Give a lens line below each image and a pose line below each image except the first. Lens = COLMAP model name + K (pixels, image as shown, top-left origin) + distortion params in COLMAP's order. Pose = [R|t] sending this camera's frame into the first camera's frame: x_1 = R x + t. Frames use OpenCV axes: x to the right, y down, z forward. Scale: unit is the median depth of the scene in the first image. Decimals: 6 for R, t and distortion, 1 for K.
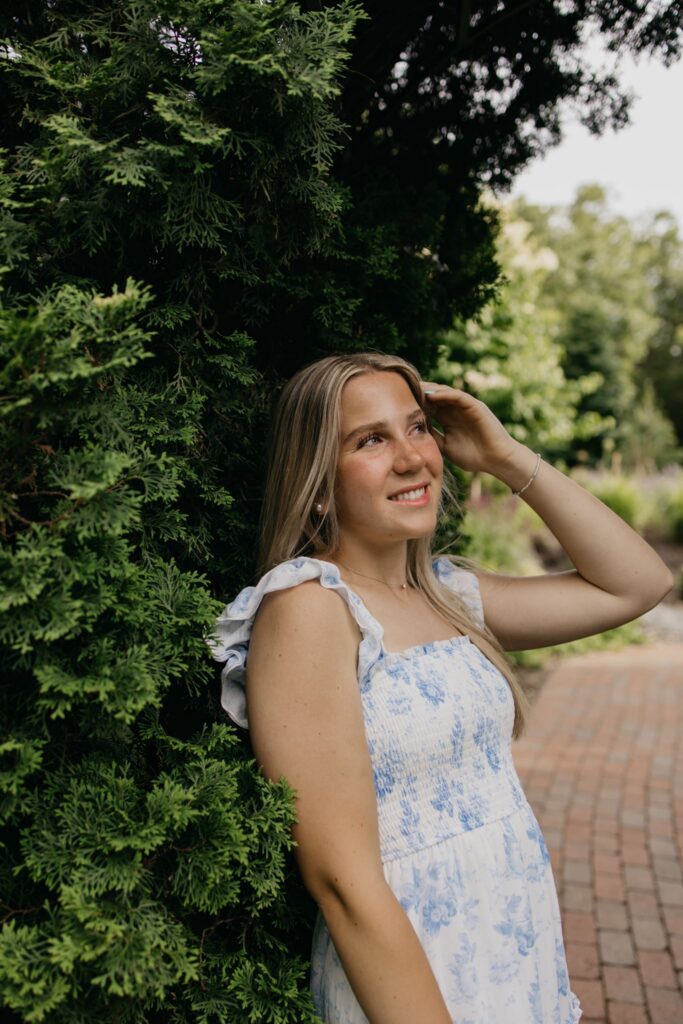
lens RADIAL K [[1047.1, 0, 340.9], [0, 1047.1, 493.9], [0, 0, 1]] dist [0.100316, 0.004508]
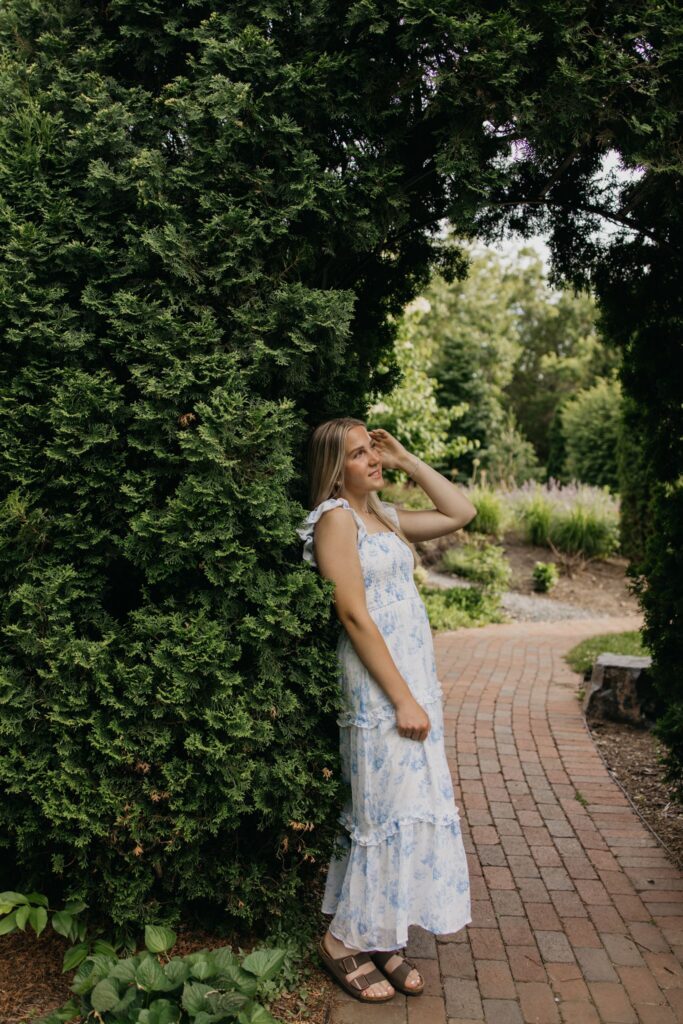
lens RADIAL K [[1029.9, 0, 339.7], [0, 1029.9, 514.9], [0, 0, 1]] dist [-0.003104, 0.012194]
pose [[0.993706, -0.013222, 0.111234, -0.028313], [0.013121, 0.999913, 0.001640, 0.009020], [-0.111246, -0.000171, 0.993793, -0.140343]]
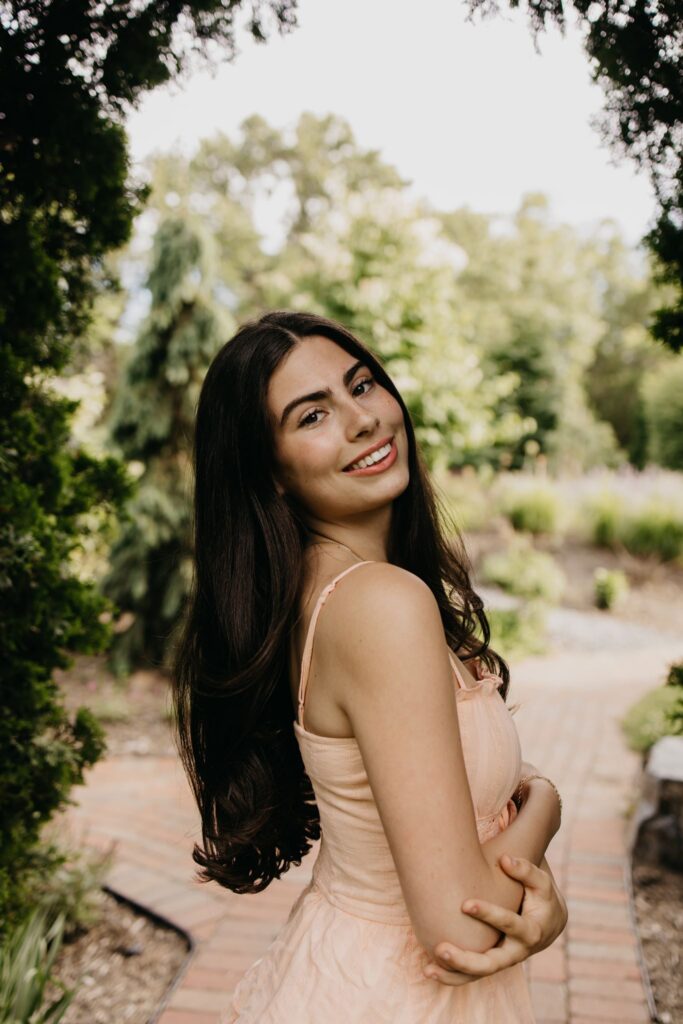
lens RADIAL K [[1045.7, 0, 296.7], [0, 1045.7, 529.2], [0, 0, 1]] dist [-0.015994, -0.009719]
pose [[0.999735, -0.022220, -0.006080, 0.052733], [0.022351, 0.999500, 0.022347, 0.002035], [0.005580, -0.022477, 0.999732, 0.042886]]
